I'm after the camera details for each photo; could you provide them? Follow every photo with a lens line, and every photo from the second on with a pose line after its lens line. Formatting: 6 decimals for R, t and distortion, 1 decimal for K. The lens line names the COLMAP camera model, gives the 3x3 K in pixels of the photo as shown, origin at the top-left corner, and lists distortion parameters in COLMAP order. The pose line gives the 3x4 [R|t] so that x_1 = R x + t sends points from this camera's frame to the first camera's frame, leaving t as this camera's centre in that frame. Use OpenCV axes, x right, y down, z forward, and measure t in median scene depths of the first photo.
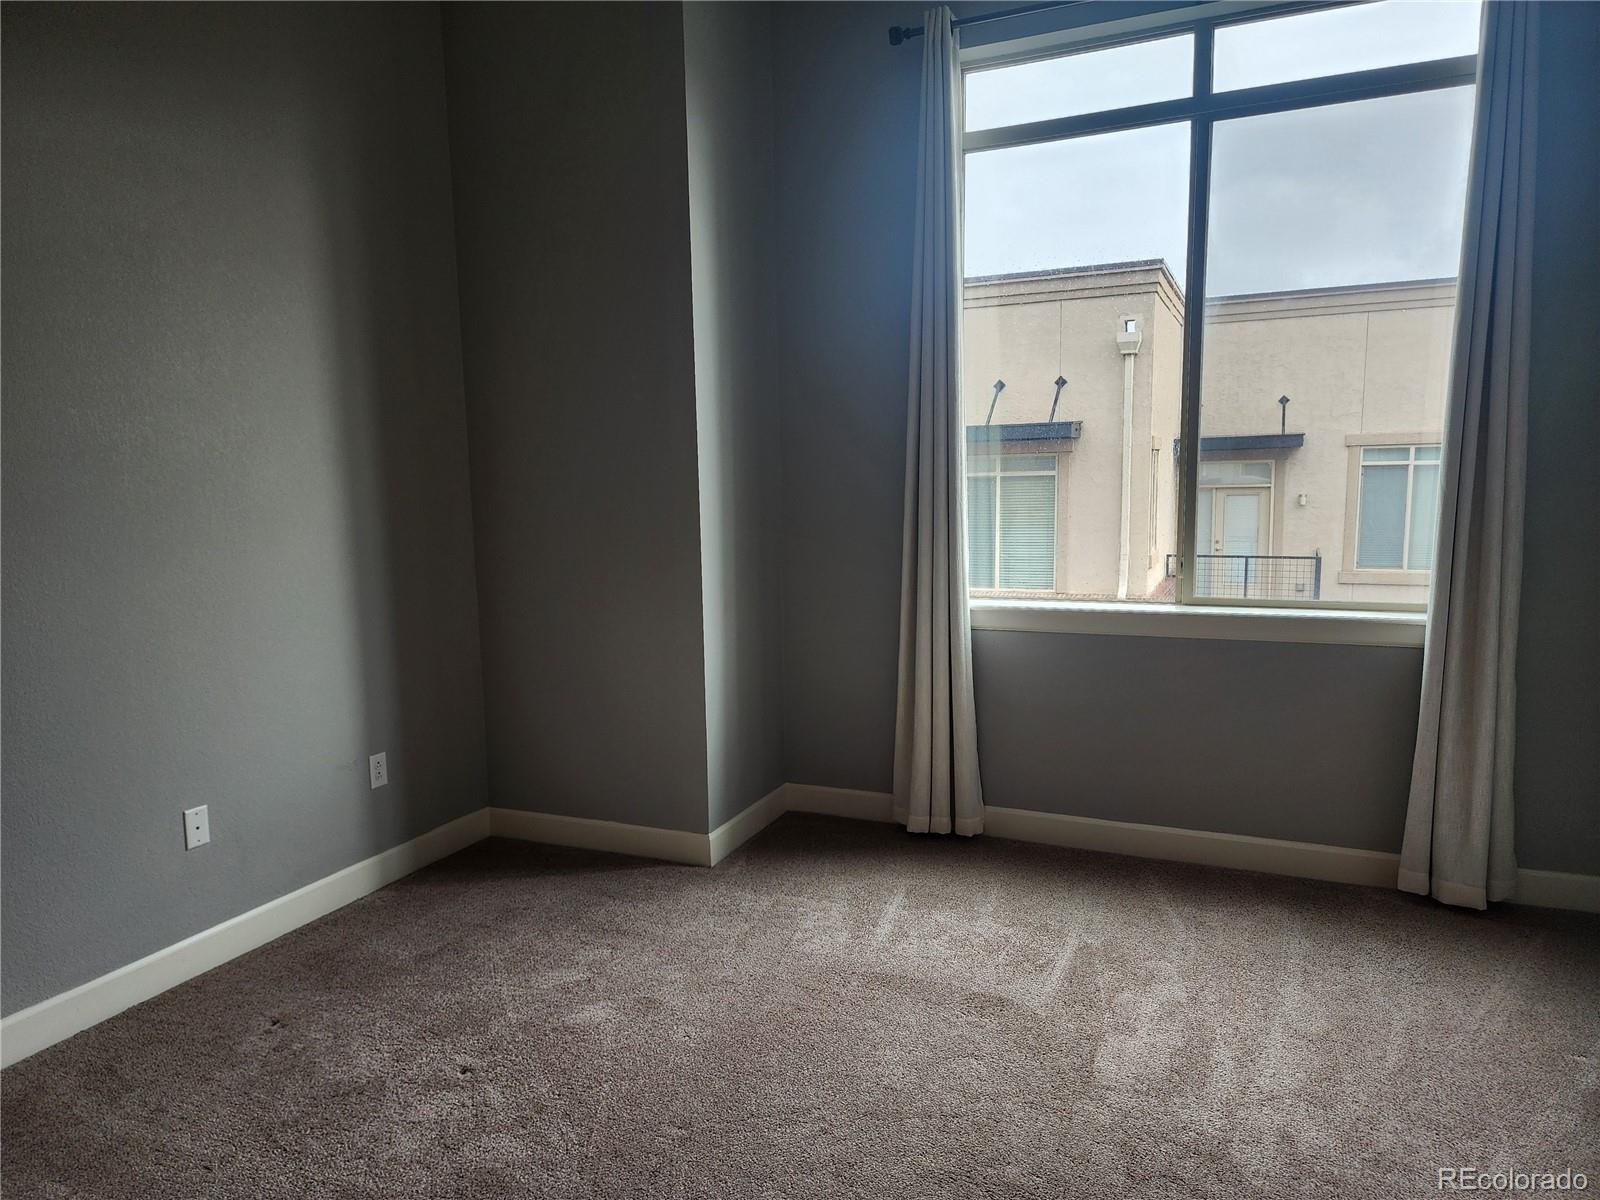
lens RADIAL K [[1089.4, 0, 813.2], [0, 1089.4, 599.3], [0, 0, 1]] dist [0.087209, -0.077649]
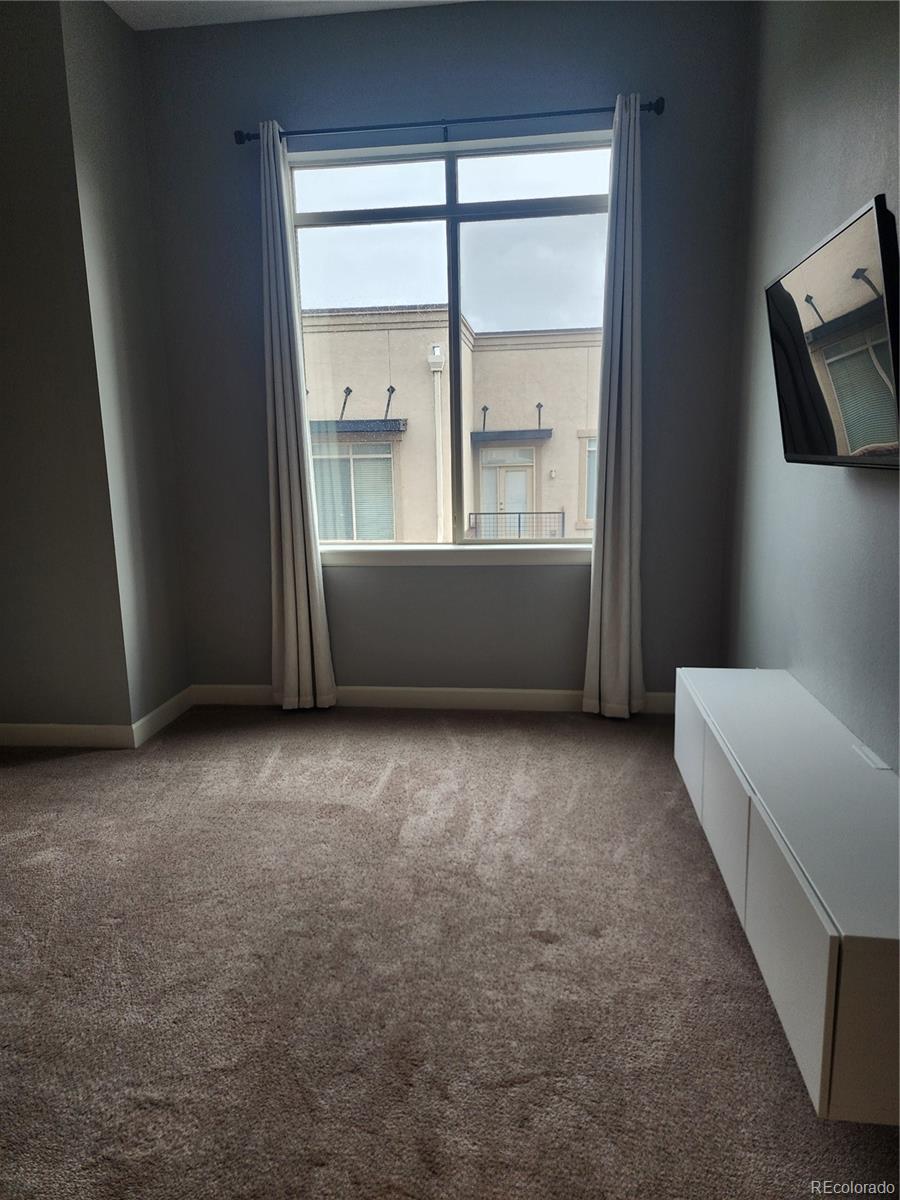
lens RADIAL K [[817.0, 0, 462.8], [0, 817.0, 594.6], [0, 0, 1]] dist [0.087209, -0.077649]
pose [[0.959329, -0.051447, 0.277563, 0.024911], [0.036384, 0.997586, 0.059155, 0.008825], [-0.279936, -0.046650, 0.958885, -0.108115]]
